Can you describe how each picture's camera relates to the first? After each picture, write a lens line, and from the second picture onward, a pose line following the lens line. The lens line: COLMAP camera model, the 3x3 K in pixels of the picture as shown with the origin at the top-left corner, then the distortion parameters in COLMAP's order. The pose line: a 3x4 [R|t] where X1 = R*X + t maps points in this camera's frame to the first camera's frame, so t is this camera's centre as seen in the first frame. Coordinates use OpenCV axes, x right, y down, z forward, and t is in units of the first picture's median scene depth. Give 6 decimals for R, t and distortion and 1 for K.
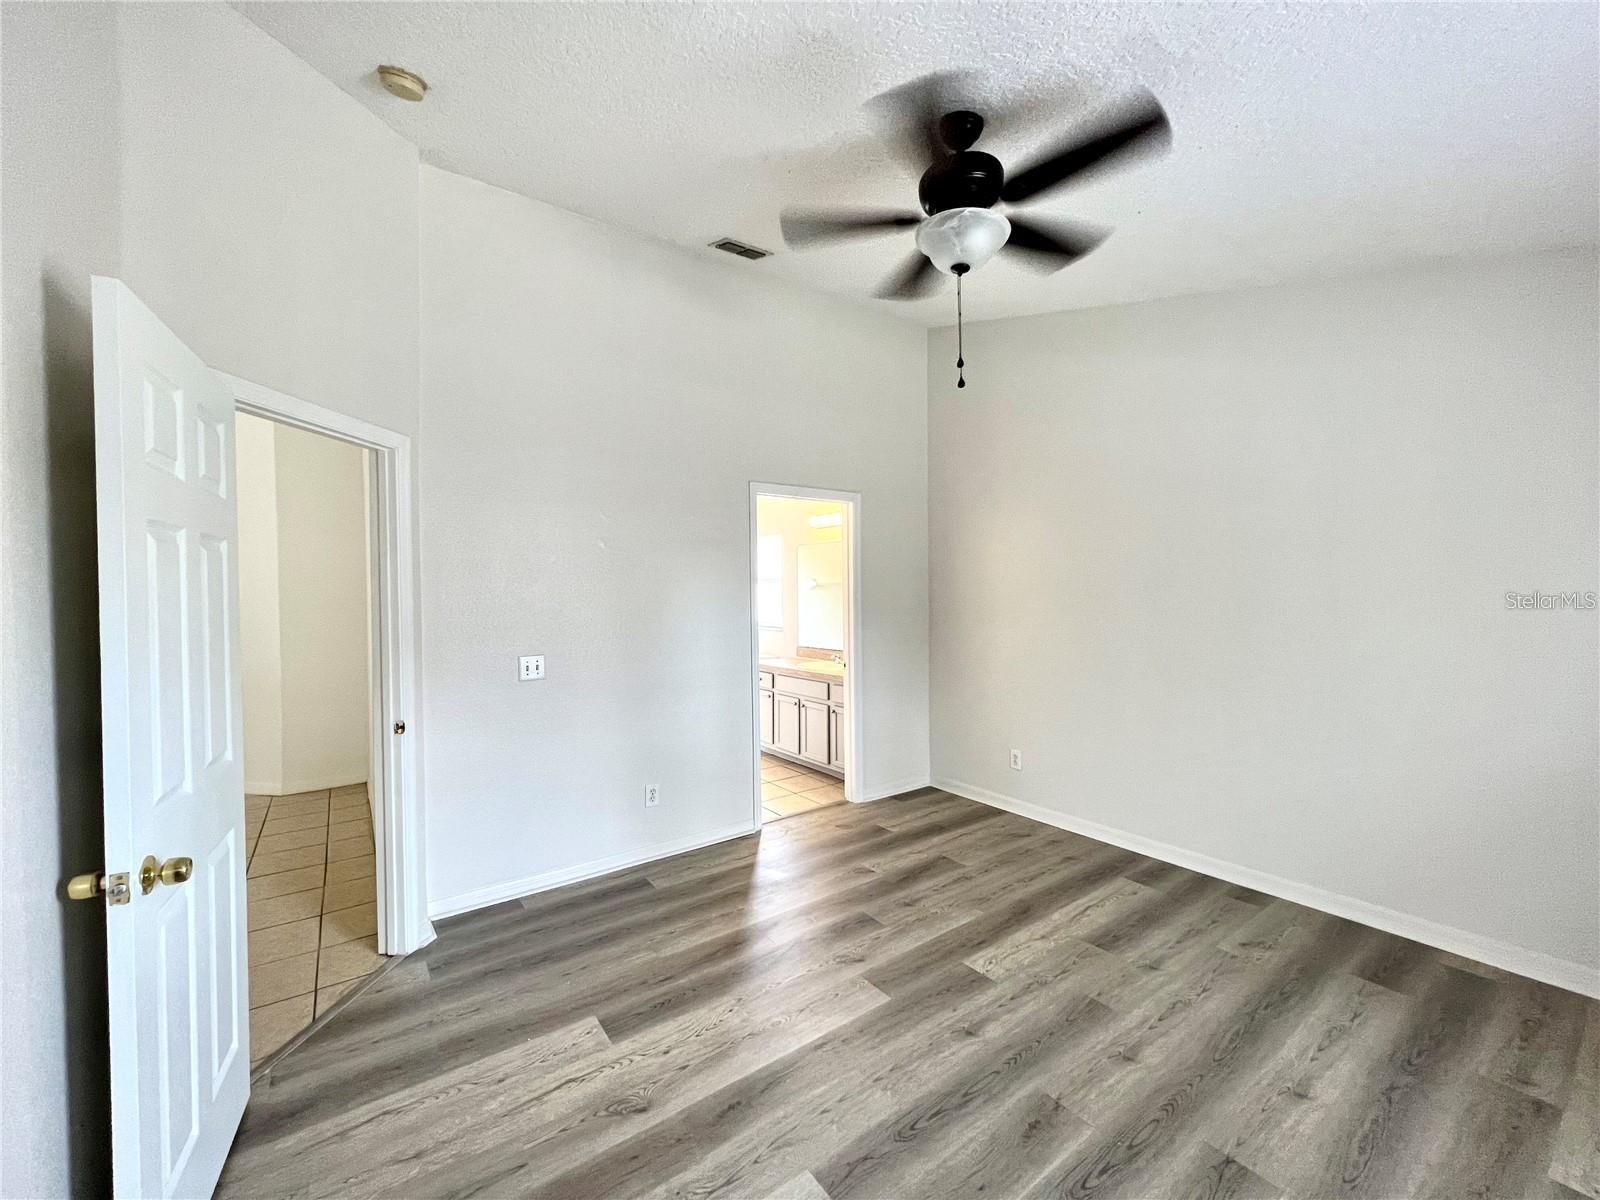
lens RADIAL K [[638.1, 0, 797.3], [0, 638.1, 605.2], [0, 0, 1]] dist [-0.001551, 0.001144]
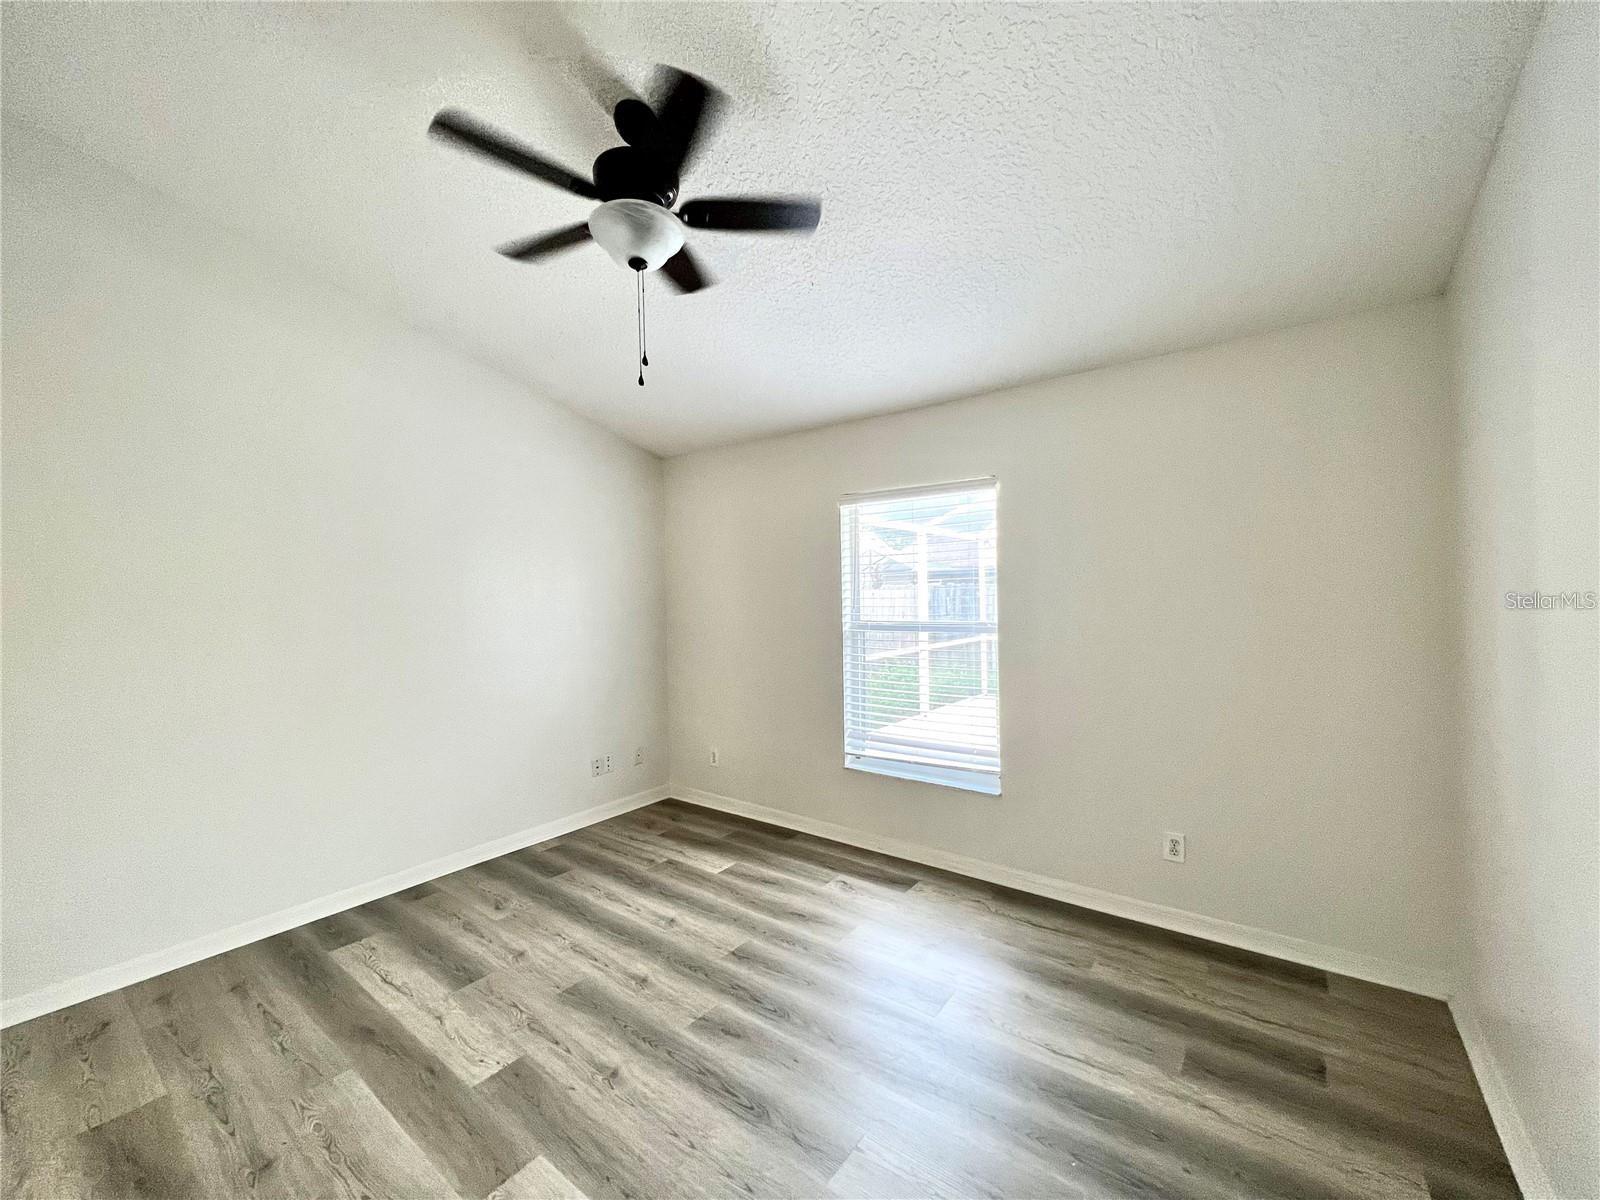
lens RADIAL K [[638.1, 0, 797.2], [0, 638.1, 603.9], [0, 0, 1]] dist [-0.001551, 0.001144]
pose [[-0.301532, 0.005294, 0.953441, -0.595010], [0.037551, 0.999275, 0.006327, -0.004263], [-0.952716, 0.037710, -0.301512, 0.857128]]
